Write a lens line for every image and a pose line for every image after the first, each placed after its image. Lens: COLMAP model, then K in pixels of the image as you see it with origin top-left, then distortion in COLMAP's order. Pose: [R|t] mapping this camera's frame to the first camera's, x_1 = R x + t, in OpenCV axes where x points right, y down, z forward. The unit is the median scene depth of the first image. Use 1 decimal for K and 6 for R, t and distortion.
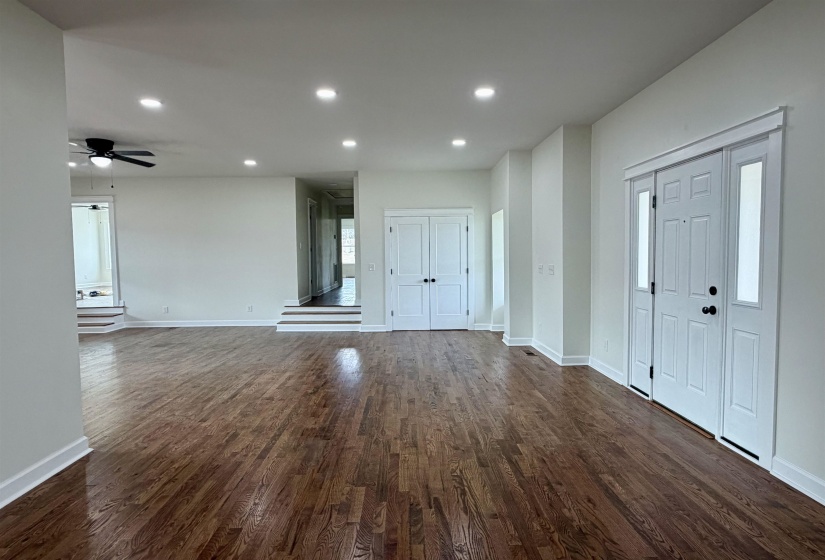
lens RADIAL K [[486.7, 0, 412.2], [0, 486.7, 280.9], [0, 0, 1]] dist [0.003058, -0.000100]
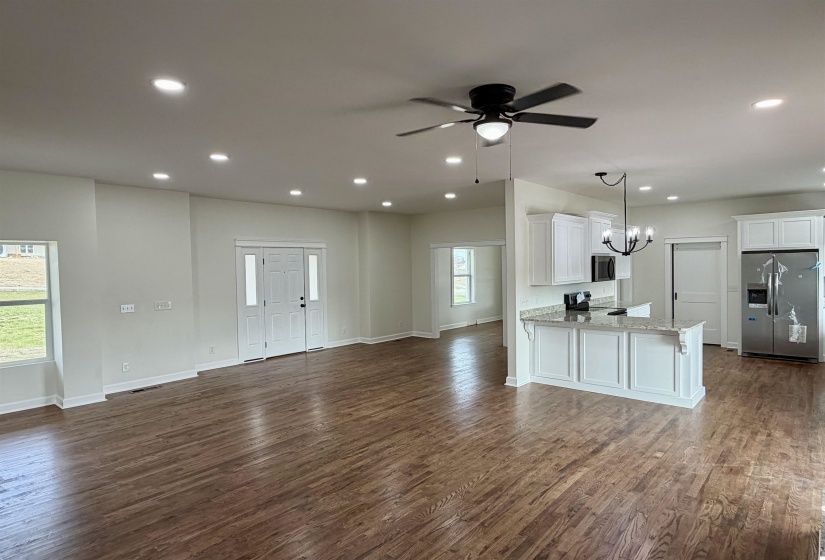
lens RADIAL K [[486.7, 0, 413.0], [0, 486.7, 281.1], [0, 0, 1]] dist [0.003058, -0.000100]
pose [[-0.749651, -0.002024, 0.661830, -1.100447], [0.055413, 0.996292, 0.065813, -0.147335], [-0.659509, 0.086011, -0.746760, 1.754258]]
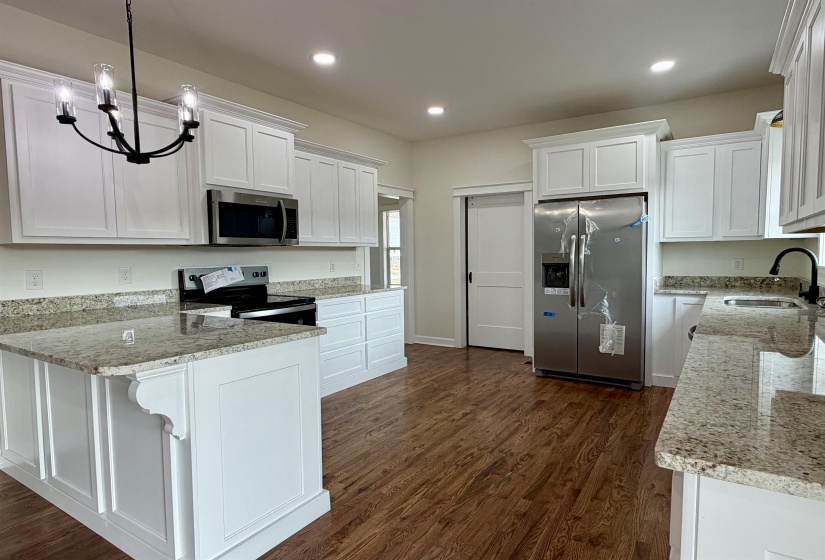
lens RADIAL K [[486.7, 0, 412.4], [0, 486.7, 283.3], [0, 0, 1]] dist [0.003058, -0.000100]
pose [[-0.832237, -0.019516, 0.554077, -1.178737], [0.044437, 0.993817, 0.101750, -0.022361], [-0.552637, 0.109302, -0.826224, 0.750033]]
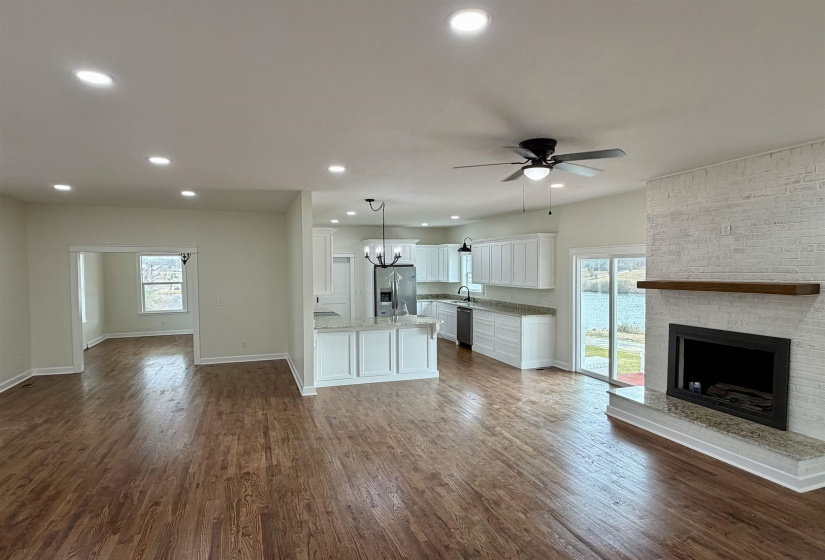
lens RADIAL K [[449.1, 0, 411.4], [0, 449.1, 285.1], [0, 0, 1]] dist [0.002982, -0.001058]
pose [[-0.945998, 0.025060, -0.323203, -0.321840], [-0.004745, 0.995830, 0.091101, -0.177179], [0.324138, 0.087715, -0.941934, 1.842584]]
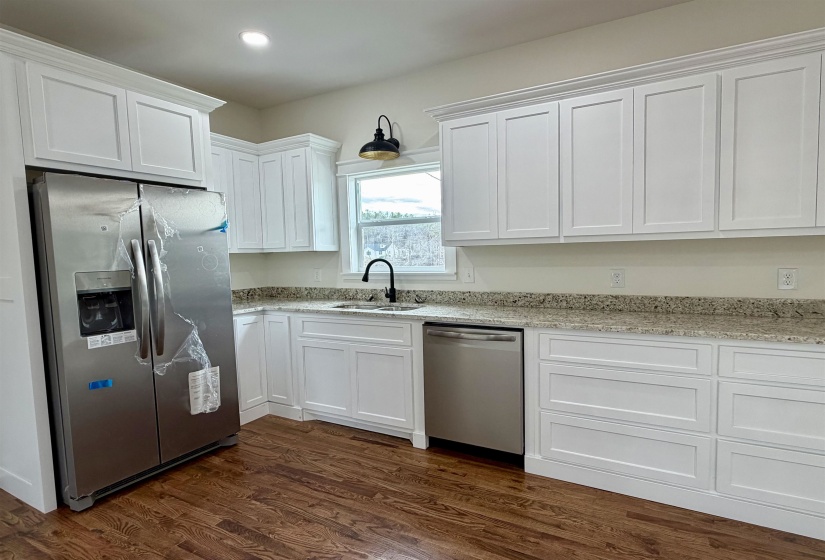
lens RADIAL K [[444.9, 0, 410.4], [0, 444.9, 285.1], [0, 0, 1]] dist [0.000179, 0.000761]
pose [[-0.509684, 0.077157, -0.856895, -0.649978], [-0.017910, 0.994803, 0.100228, -0.010496], [0.860175, 0.066432, -0.505654, 0.336073]]
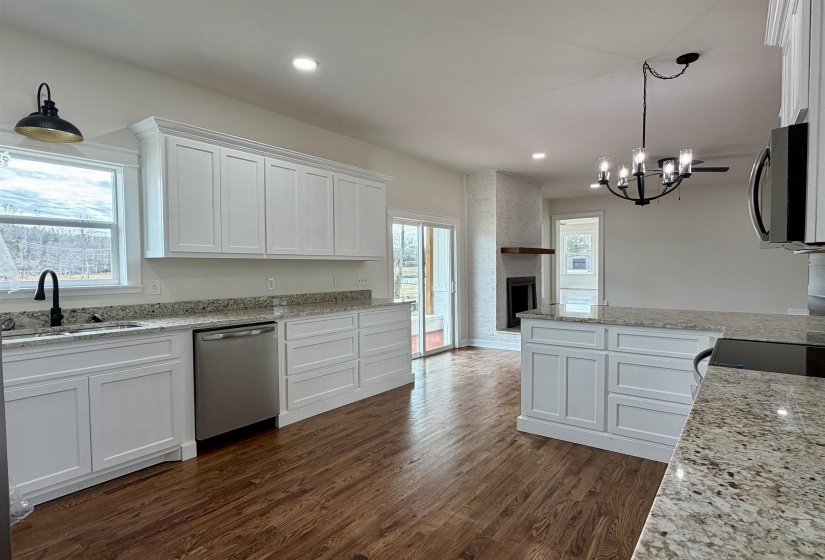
lens RADIAL K [[449.1, 0, 413.8], [0, 449.1, 278.8], [0, 0, 1]] dist [0.002982, -0.001058]
pose [[0.793161, 0.021140, -0.608645, -0.555200], [-0.032151, 0.999457, -0.007183, 0.020901], [0.608163, 0.025266, 0.793410, -0.235497]]
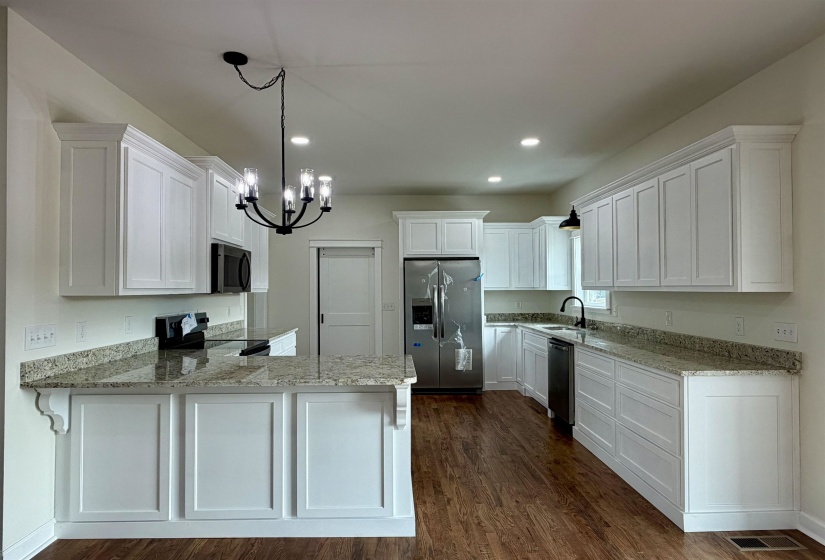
lens RADIAL K [[509.1, 0, 410.2], [0, 509.1, 281.1], [0, 0, 1]] dist [0.000430, 0.002270]
pose [[-0.999863, 0.010592, -0.012742, -0.842044], [0.010117, 0.999272, 0.036795, -0.065214], [0.013122, 0.036661, -0.999242, 1.121765]]
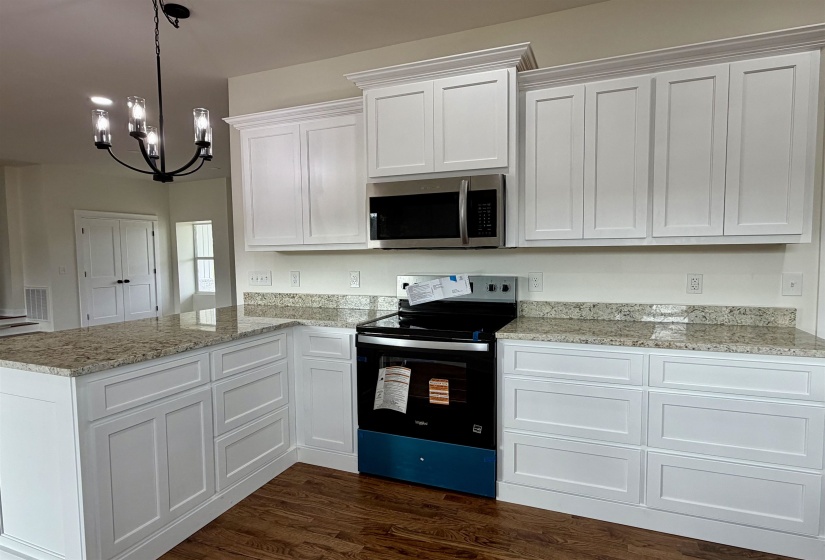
lens RADIAL K [[449.1, 0, 420.3], [0, 449.1, 284.0], [0, 0, 1]] dist [0.002982, -0.001058]
pose [[0.397428, -0.058164, 0.915788, -1.030338], [0.056326, 0.997654, 0.038920, 0.005222], [-0.915903, 0.036115, 0.399771, 0.046296]]
